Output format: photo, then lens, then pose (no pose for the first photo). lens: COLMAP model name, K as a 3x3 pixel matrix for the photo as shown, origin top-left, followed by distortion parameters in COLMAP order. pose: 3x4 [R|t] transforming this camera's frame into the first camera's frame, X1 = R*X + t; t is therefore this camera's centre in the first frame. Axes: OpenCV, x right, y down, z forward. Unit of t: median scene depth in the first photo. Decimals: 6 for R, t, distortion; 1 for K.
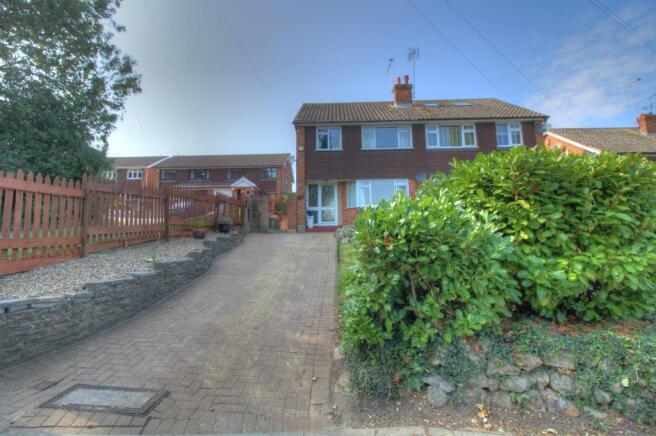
lens RADIAL K [[305.2, 0, 324.6], [0, 305.2, 207.1], [0, 0, 1]] dist [-0.002336, -0.007949]
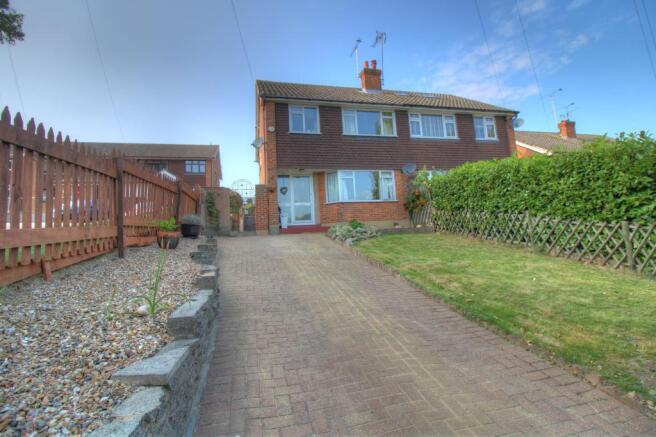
lens RADIAL K [[305.2, 0, 324.6], [0, 305.2, 207.6], [0, 0, 1]] dist [-0.002336, -0.007949]
pose [[0.962324, -0.008544, 0.271771, -0.159910], [0.008855, 0.999961, 0.000085, 0.014545], [-0.271761, 0.002325, 0.962362, 0.194433]]
